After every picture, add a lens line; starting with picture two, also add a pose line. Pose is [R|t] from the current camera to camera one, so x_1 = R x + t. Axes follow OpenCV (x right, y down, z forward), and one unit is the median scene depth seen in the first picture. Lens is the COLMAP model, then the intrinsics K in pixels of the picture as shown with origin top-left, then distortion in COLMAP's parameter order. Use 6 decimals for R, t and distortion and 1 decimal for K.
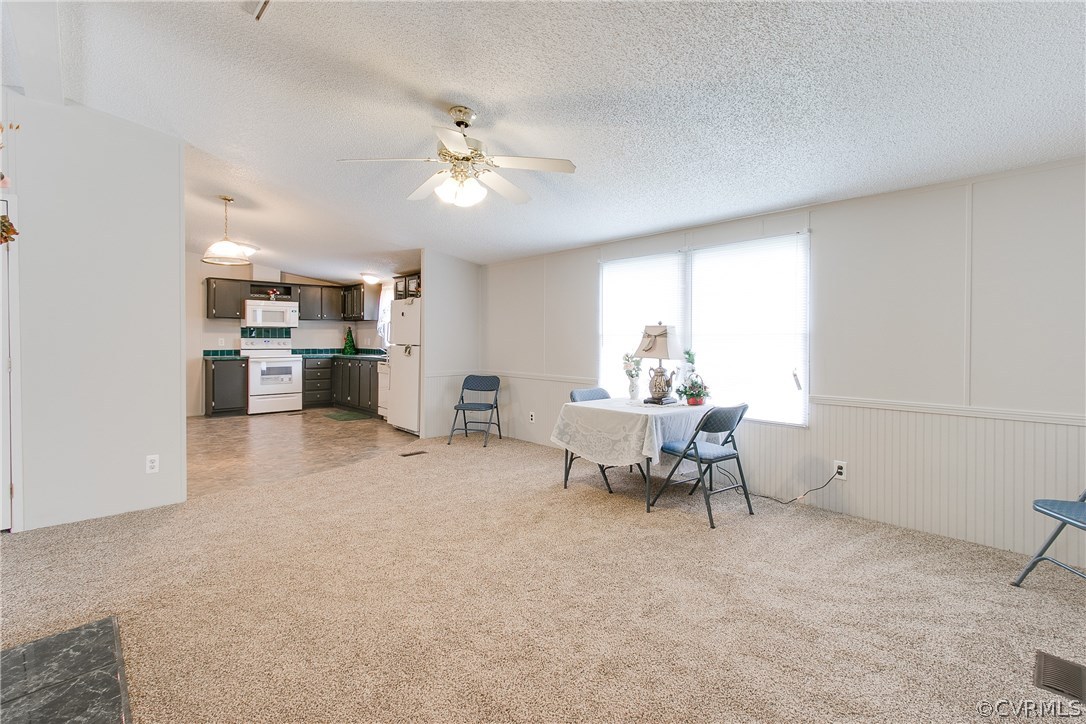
lens RADIAL K [[504.0, 0, 543.4], [0, 504.0, 343.0], [0, 0, 1]] dist [-0.005292, 0.006100]
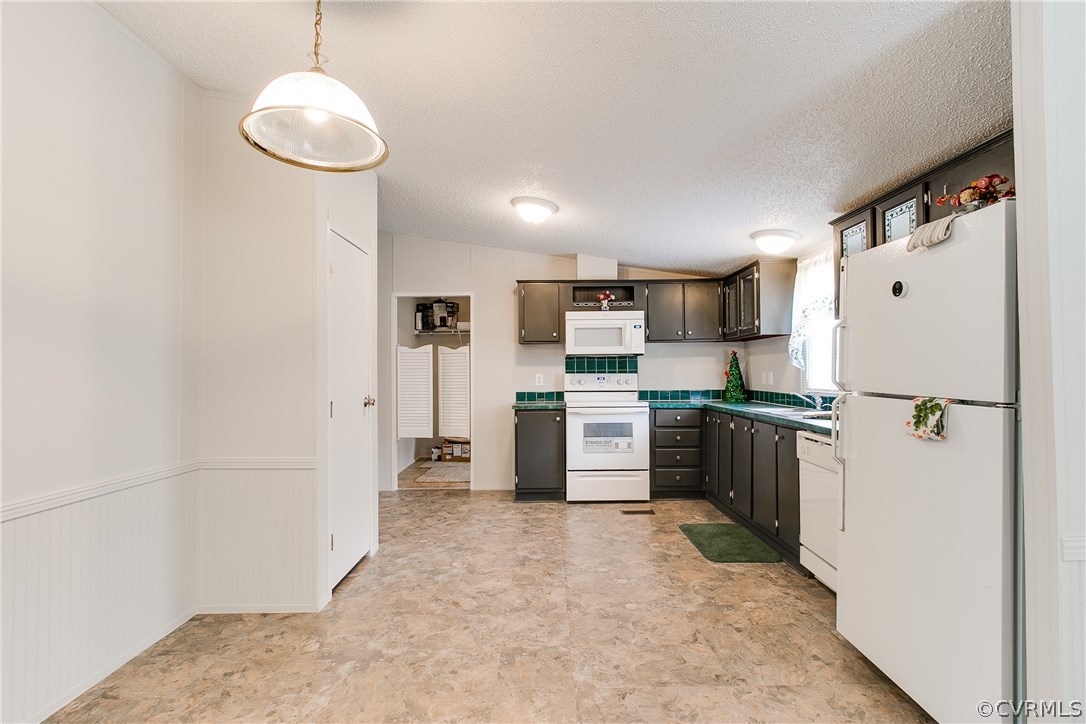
lens RADIAL K [[504.0, 0, 550.6], [0, 504.0, 363.9], [0, 0, 1]] dist [-0.005292, 0.006100]
pose [[0.739119, -0.019077, -0.673305, -0.195092], [0.004601, 0.999719, -0.023275, -0.007471], [0.673559, 0.014105, 0.738999, 0.549749]]
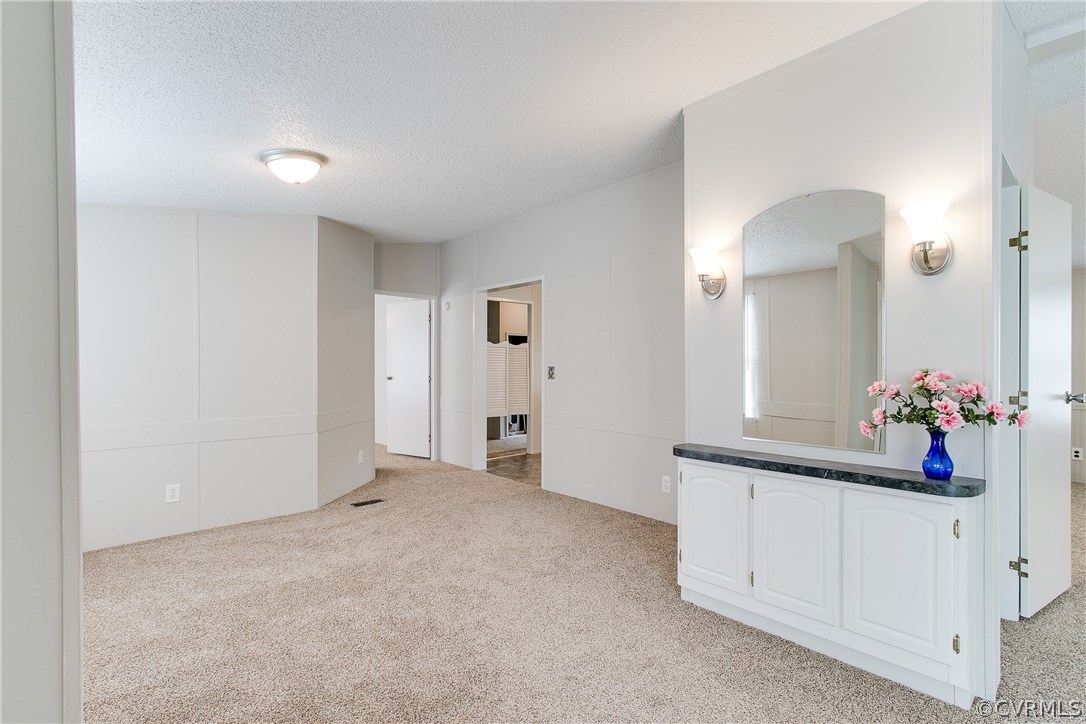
lens RADIAL K [[504.0, 0, 546.2], [0, 504.0, 368.5], [0, 0, 1]] dist [-0.005292, 0.006100]
pose [[0.999892, -0.008643, -0.011921, -0.711589], [0.008635, 0.999962, -0.000718, -0.005806], [0.011927, 0.000615, 0.999929, 0.088885]]
